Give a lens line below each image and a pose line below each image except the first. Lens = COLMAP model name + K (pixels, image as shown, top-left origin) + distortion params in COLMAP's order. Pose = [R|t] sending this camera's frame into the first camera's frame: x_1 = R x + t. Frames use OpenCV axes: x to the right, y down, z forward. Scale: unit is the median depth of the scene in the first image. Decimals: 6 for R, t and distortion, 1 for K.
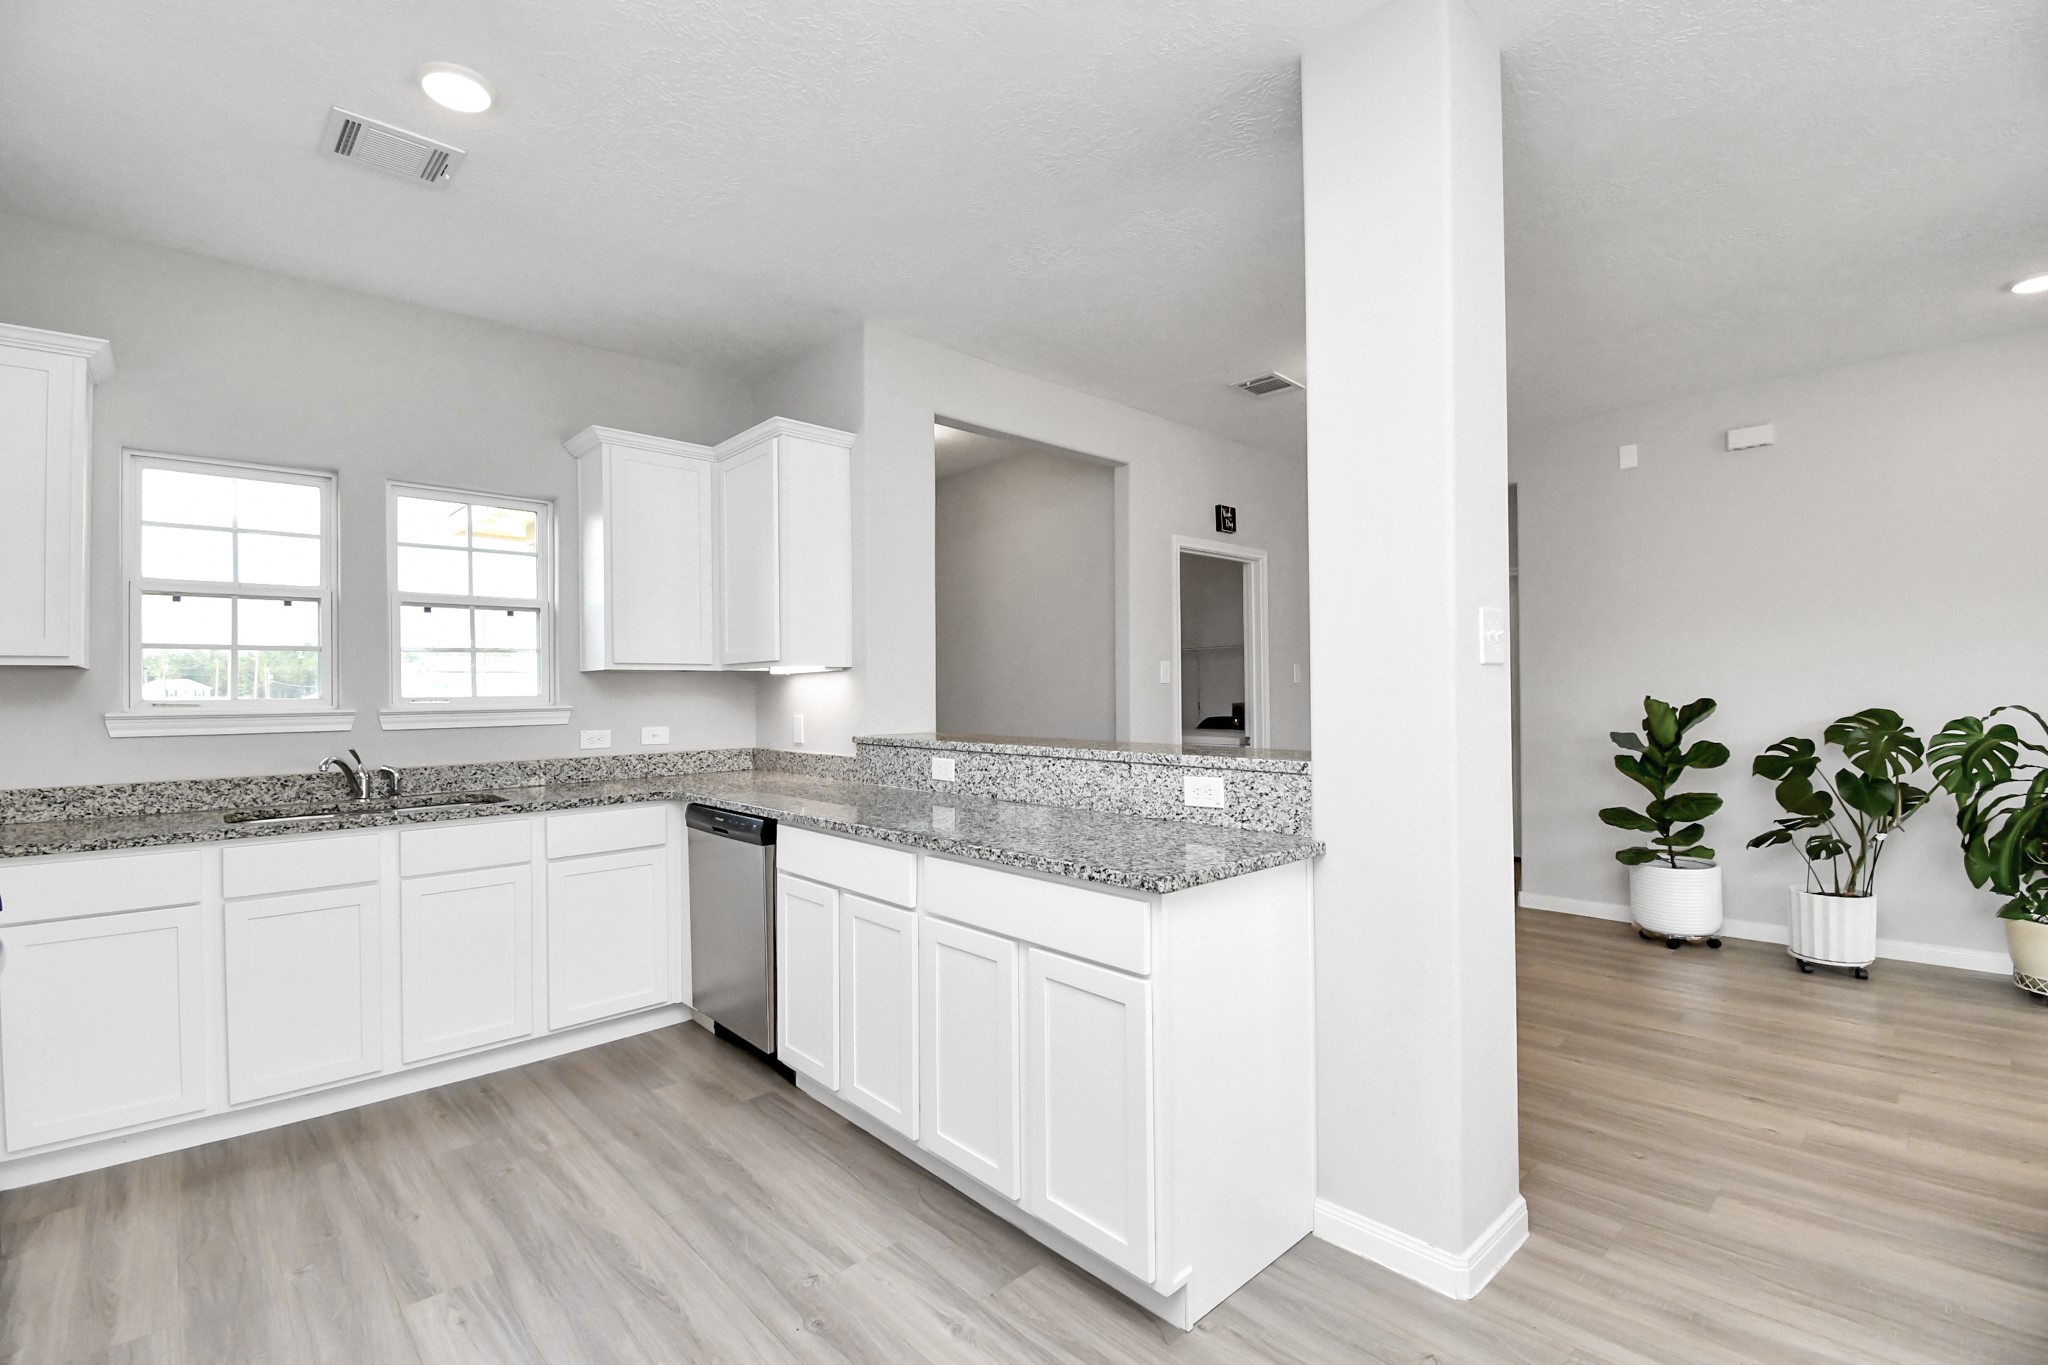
lens RADIAL K [[890.9, 0, 1009.2], [0, 890.9, 683.1], [0, 0, 1]] dist [0.016158, -0.025506]
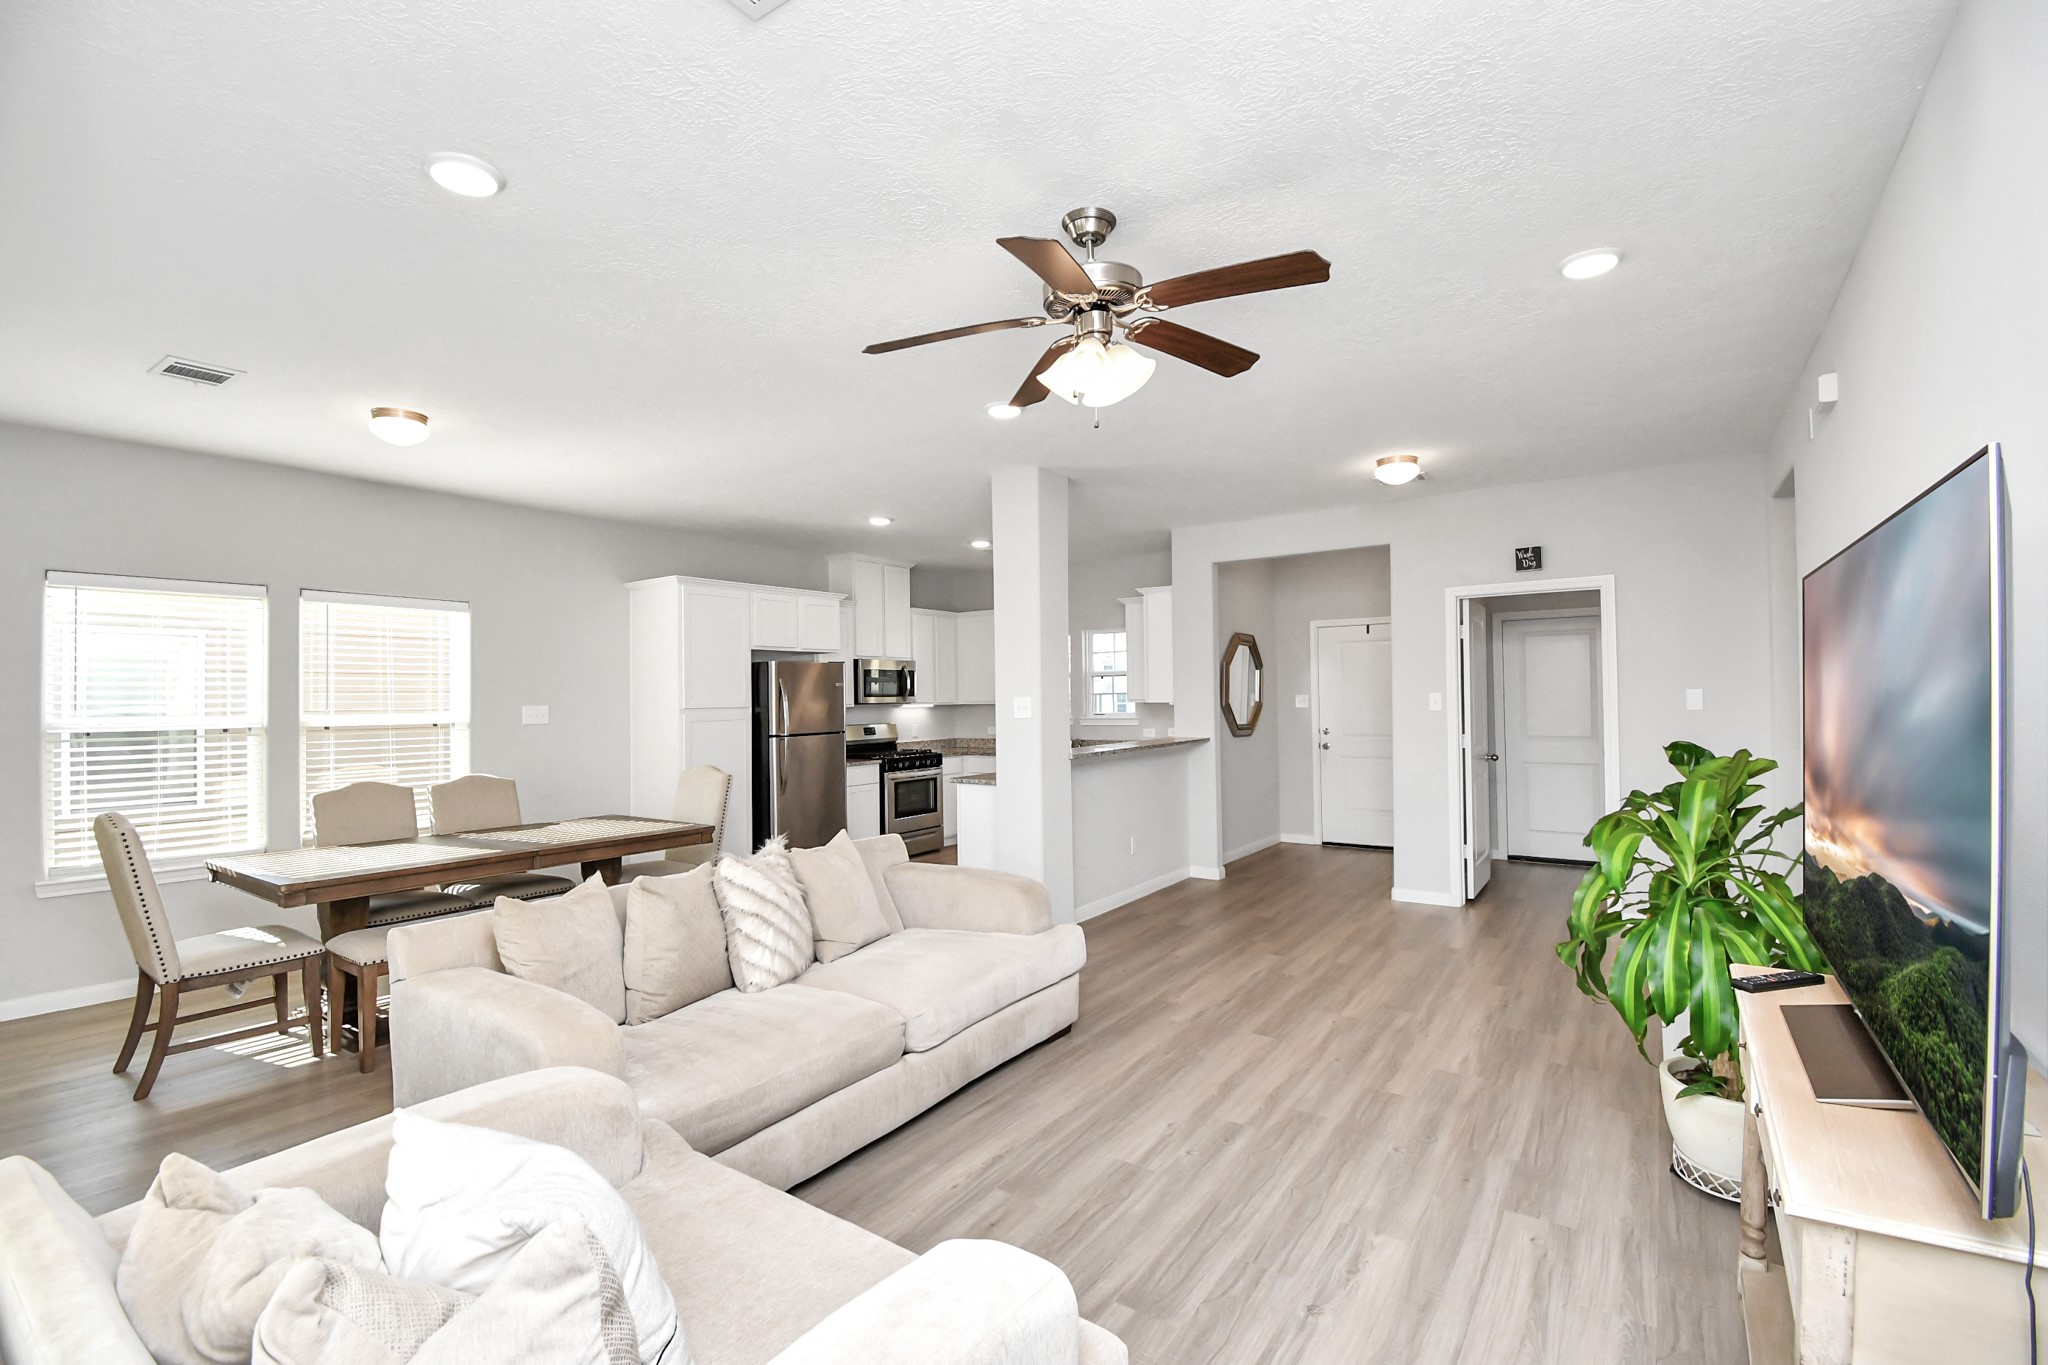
lens RADIAL K [[850.3, 0, 1035.1], [0, 850.3, 686.5], [0, 0, 1]] dist [-0.000953, -0.014915]
pose [[0.234553, -0.004825, -0.972091, 1.741504], [0.021123, 0.999777, 0.000135, -0.065647], [0.971874, -0.020565, 0.234603, 0.270593]]
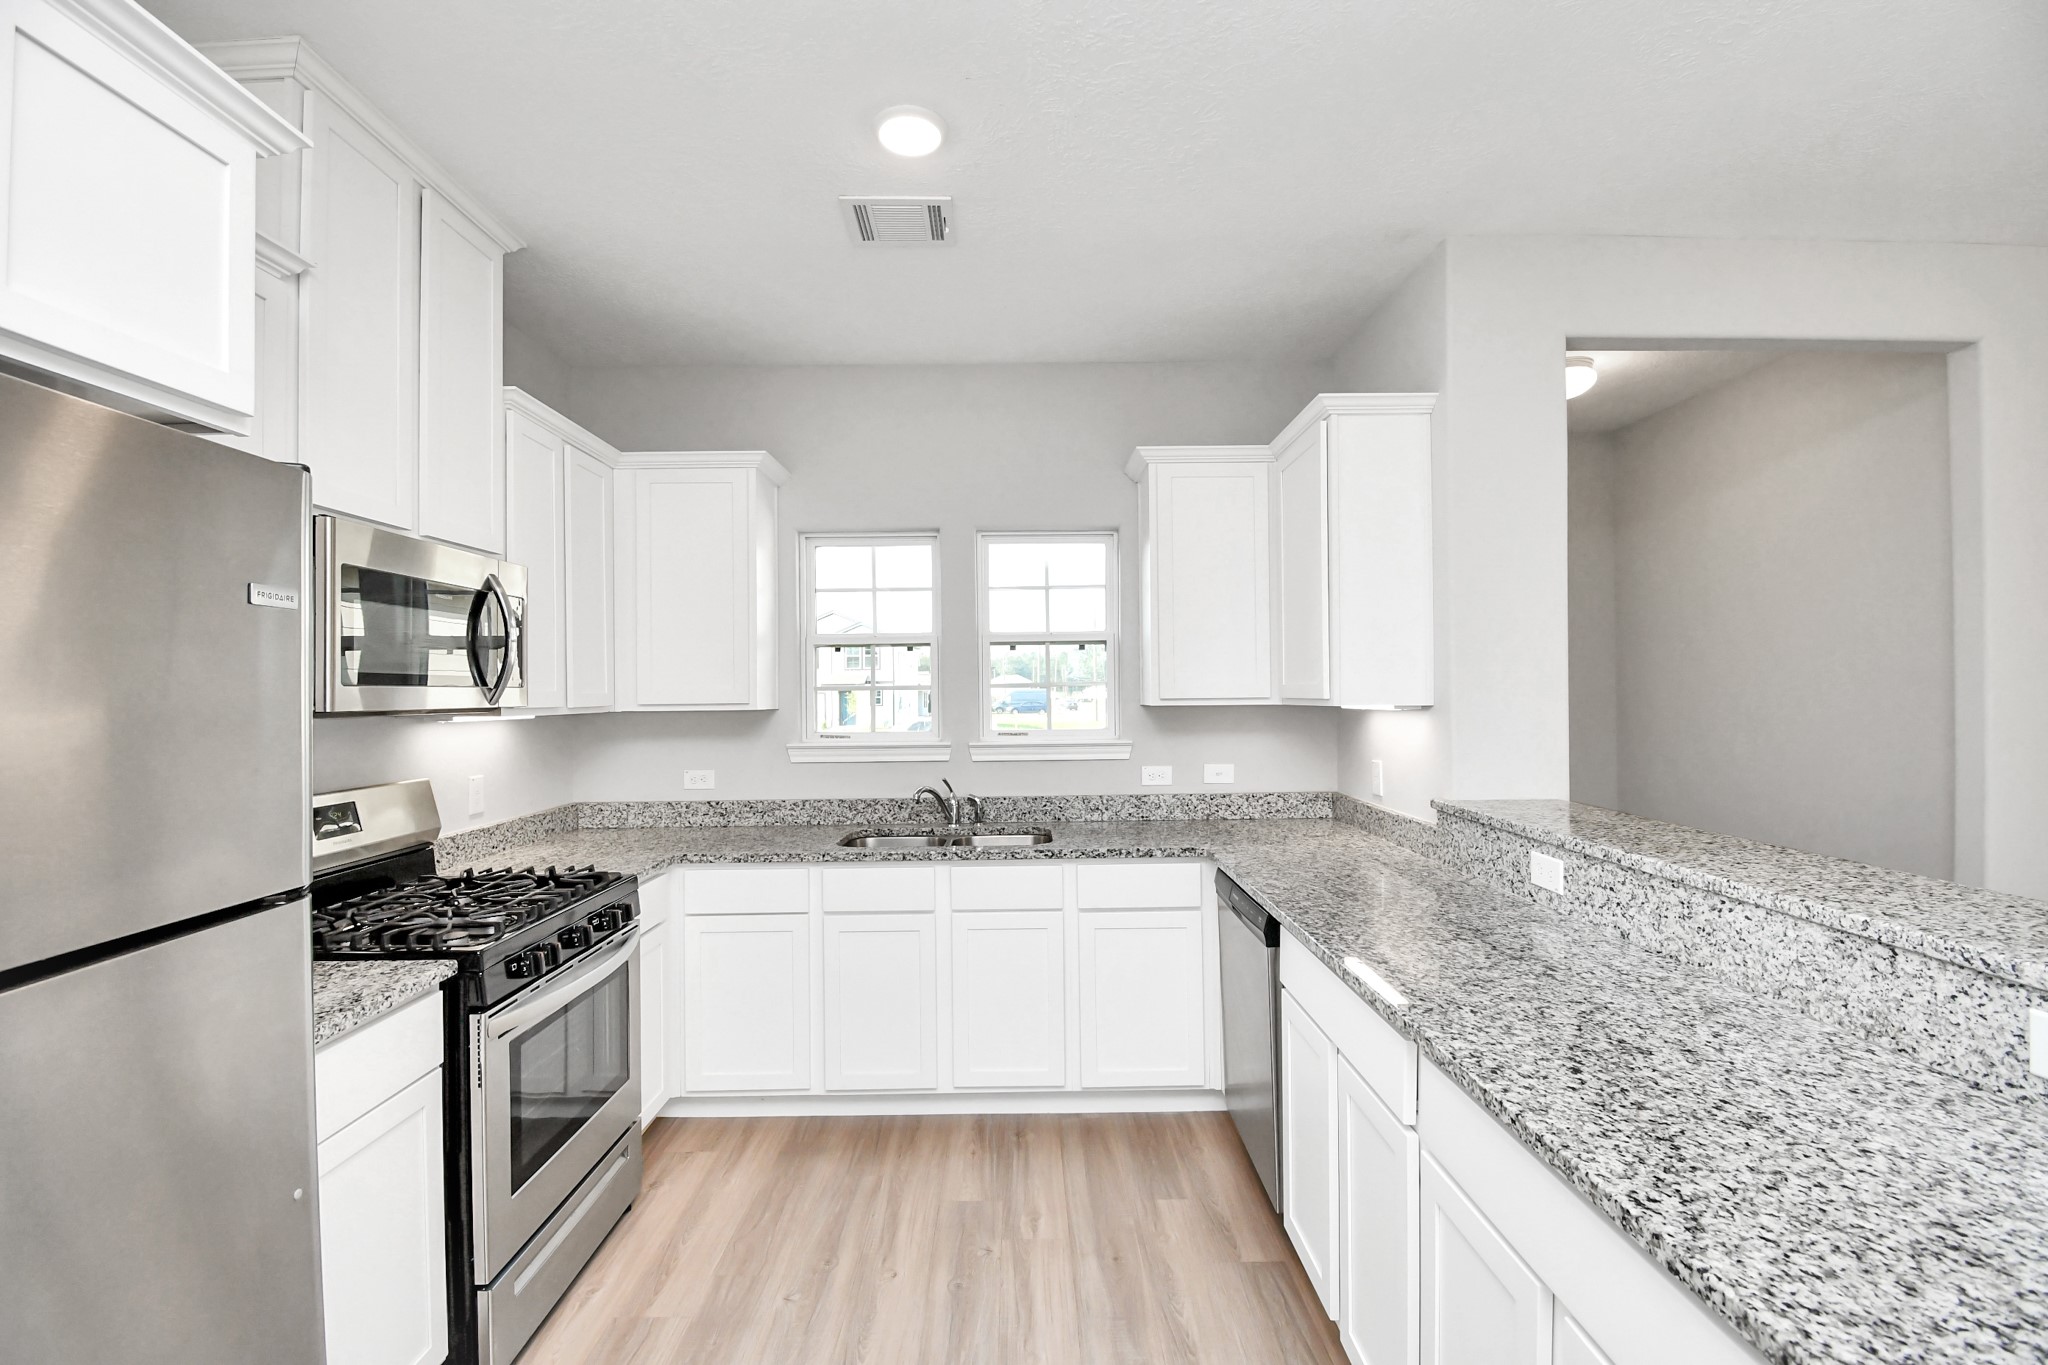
lens RADIAL K [[888.1, 0, 1024.0], [0, 888.1, 682.5], [0, 0, 1]] dist [0.015693, -0.024405]
pose [[0.739335, -0.004078, -0.673325, 0.079941], [0.009386, 0.999947, 0.004250, -0.047653], [0.673272, -0.009462, 0.739334, 0.235963]]
